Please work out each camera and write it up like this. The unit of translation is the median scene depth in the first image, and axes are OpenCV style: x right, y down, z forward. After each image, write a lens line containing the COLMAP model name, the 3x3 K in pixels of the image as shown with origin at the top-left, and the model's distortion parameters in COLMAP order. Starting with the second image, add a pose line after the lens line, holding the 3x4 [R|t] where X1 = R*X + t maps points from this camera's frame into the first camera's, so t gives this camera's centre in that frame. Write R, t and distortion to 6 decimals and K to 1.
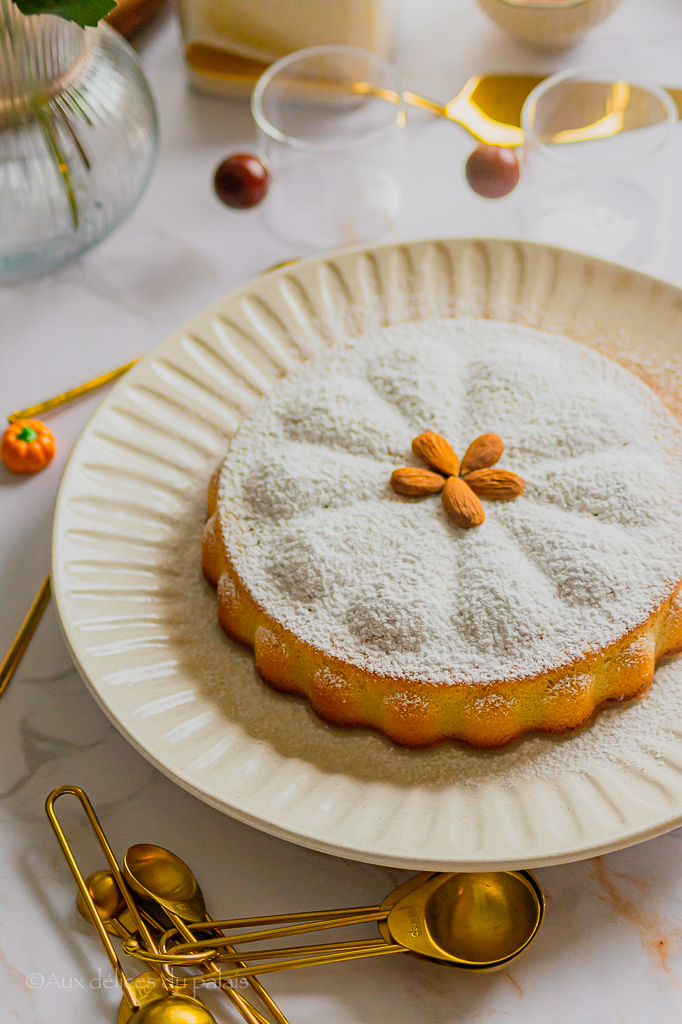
lens RADIAL K [[3626.8, 0, 332.6], [0, 3626.8, 506.9], [0, 0, 1]] dist [0.064172, 0.000000]
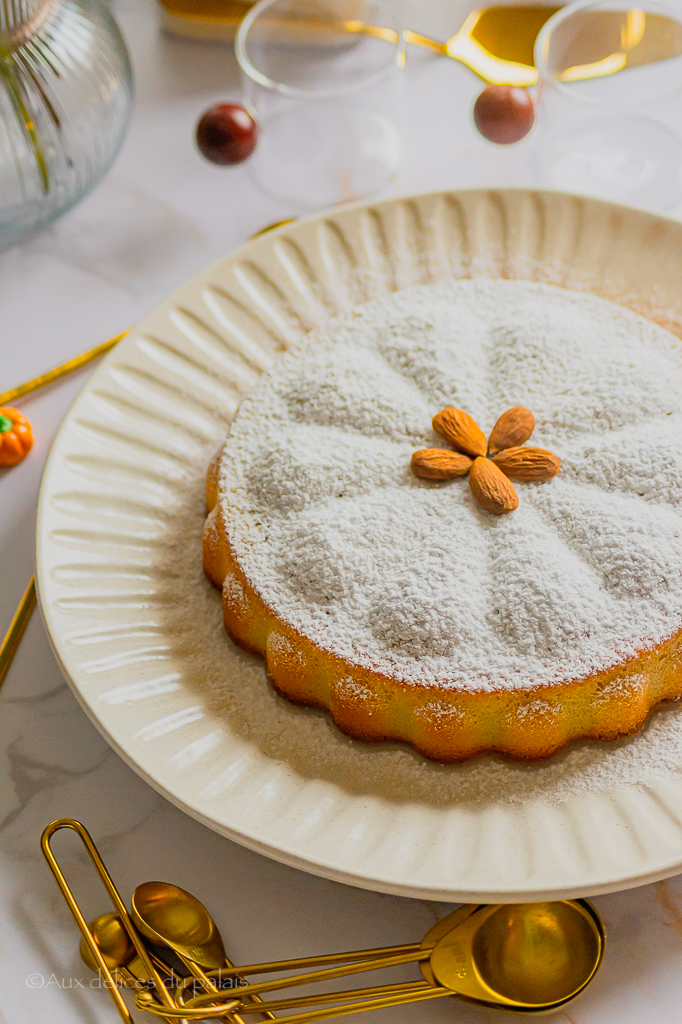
lens RADIAL K [[3626.8, 0, 339.0], [0, 3626.8, 515.2], [0, 0, 1]] dist [0.064172, 0.000000]
pose [[0.999241, -0.035282, 0.016531, -0.017279], [0.034950, 0.999190, 0.019969, -0.013305], [-0.017222, -0.019376, 0.999664, 0.104145]]
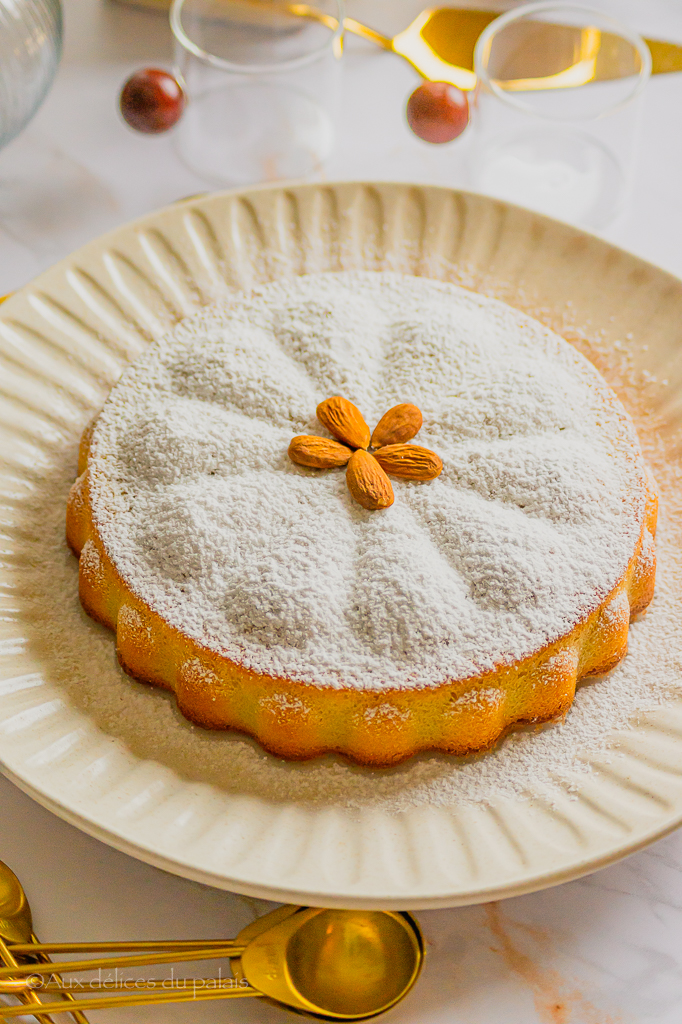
lens RADIAL K [[3626.8, 0, 352.5], [0, 3626.8, 492.6], [0, 0, 1]] dist [0.064172, 0.000000]
pose [[0.996936, 0.076308, 0.017179, 0.017184], [-0.076205, 0.997071, -0.006557, 0.007675], [-0.017629, 0.005227, 0.999831, 0.135459]]
